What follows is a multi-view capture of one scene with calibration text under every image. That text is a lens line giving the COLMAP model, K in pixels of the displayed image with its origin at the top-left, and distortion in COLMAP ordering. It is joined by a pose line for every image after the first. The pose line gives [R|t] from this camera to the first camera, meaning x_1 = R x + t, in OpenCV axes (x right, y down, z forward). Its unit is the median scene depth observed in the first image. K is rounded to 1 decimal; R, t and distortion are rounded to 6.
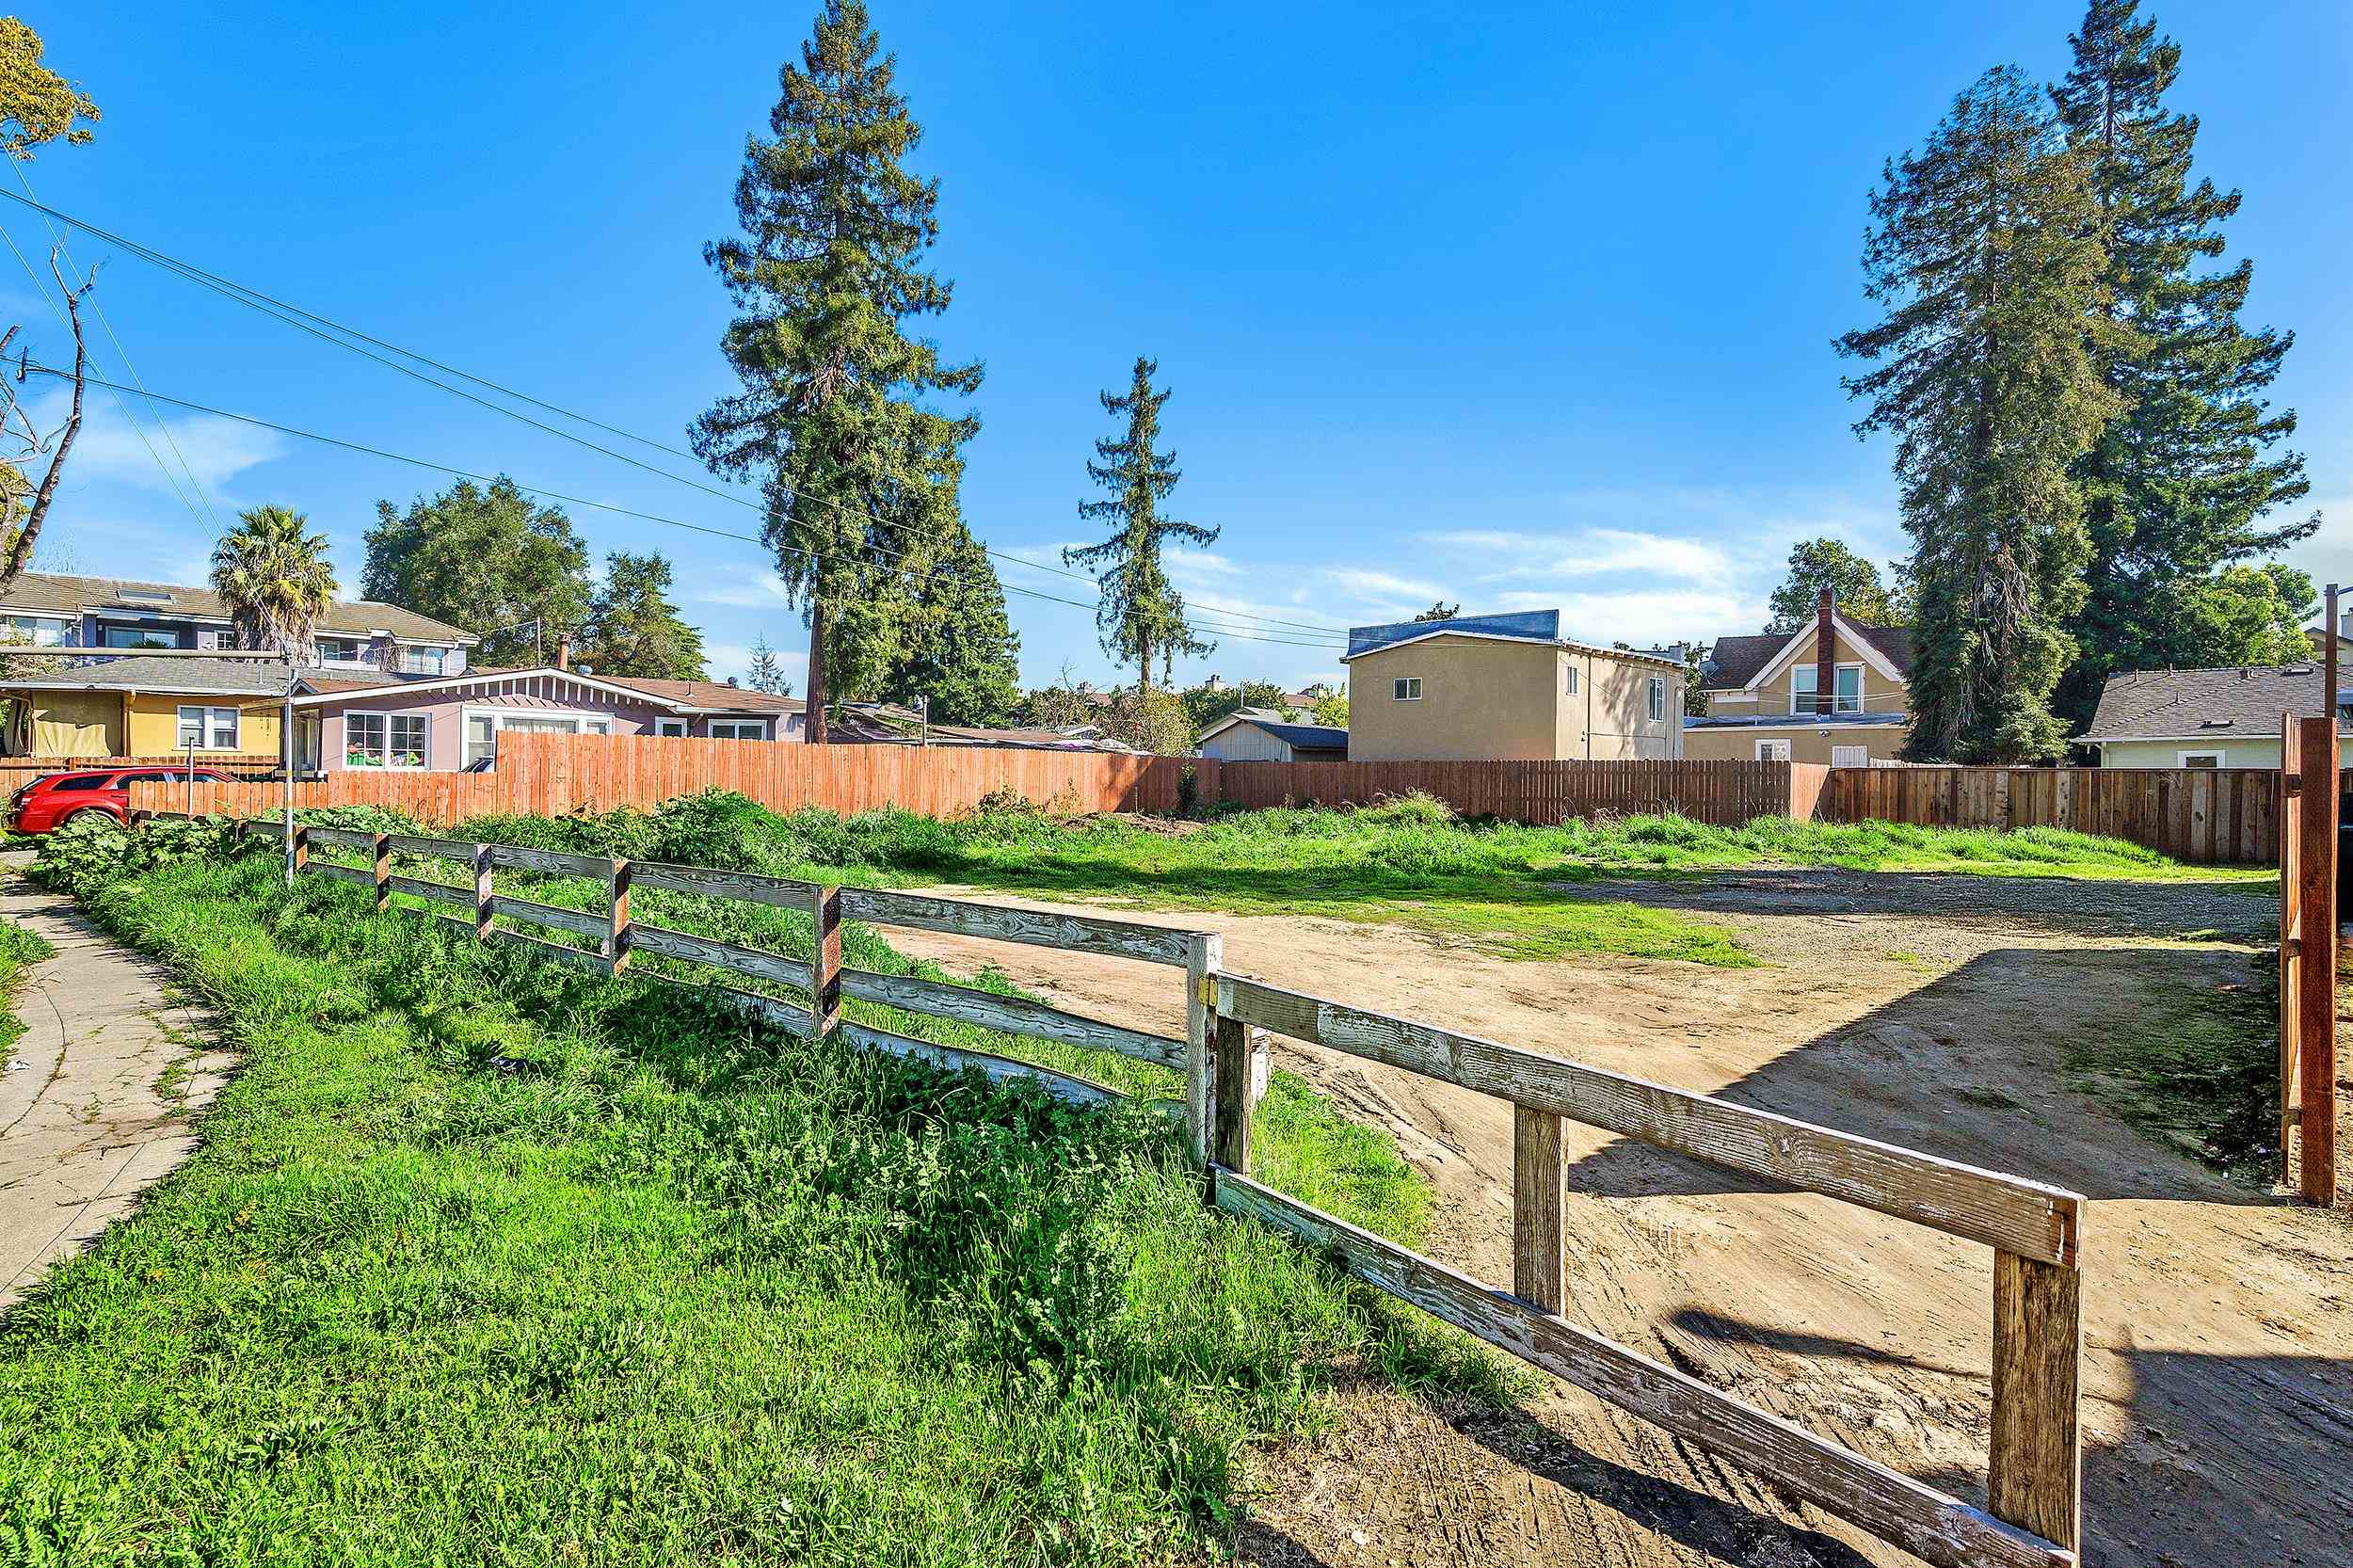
lens RADIAL K [[1193.0, 0, 1187.1], [0, 1193.0, 768.9], [0, 0, 1]] dist [0.006987, 0.000539]
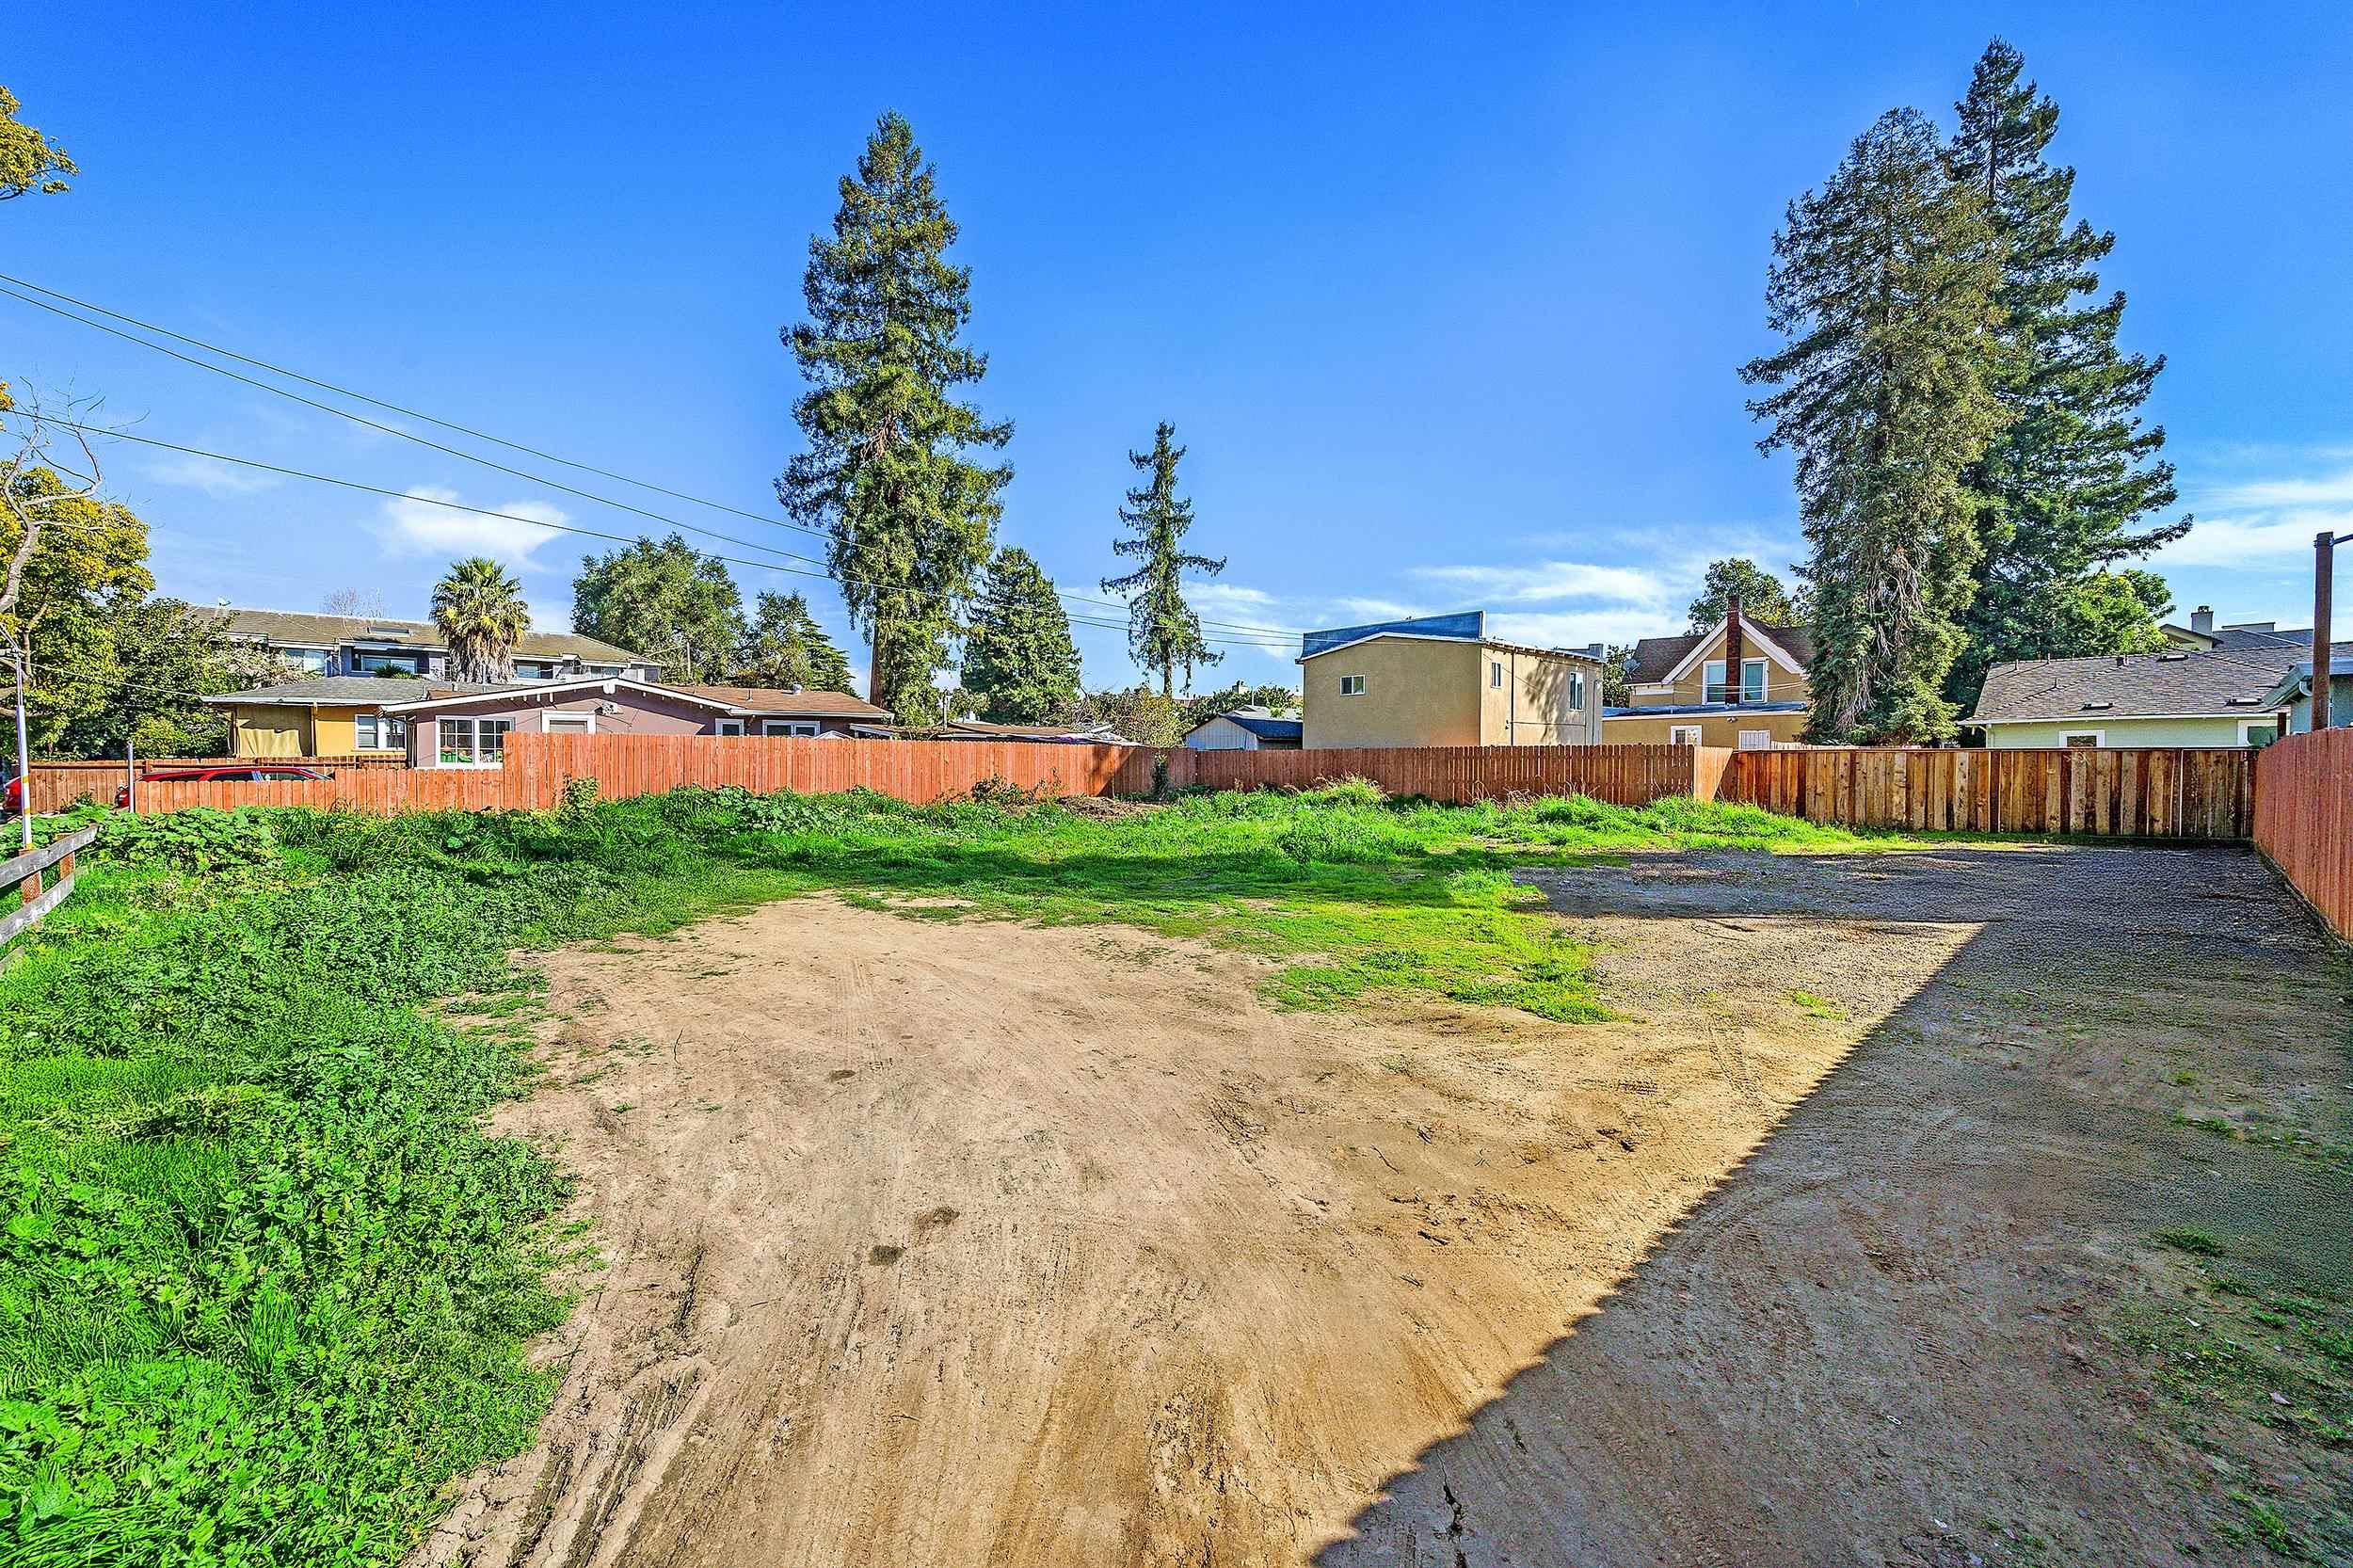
lens RADIAL K [[910.1, 0, 1180.4], [0, 910.1, 776.2], [0, 0, 1]] dist [0.001145, 0.000475]
pose [[0.998184, -0.009610, -0.059461, 0.053397], [0.010996, 0.999674, 0.023023, -0.001277], [0.059221, -0.023635, 0.997965, 0.090222]]
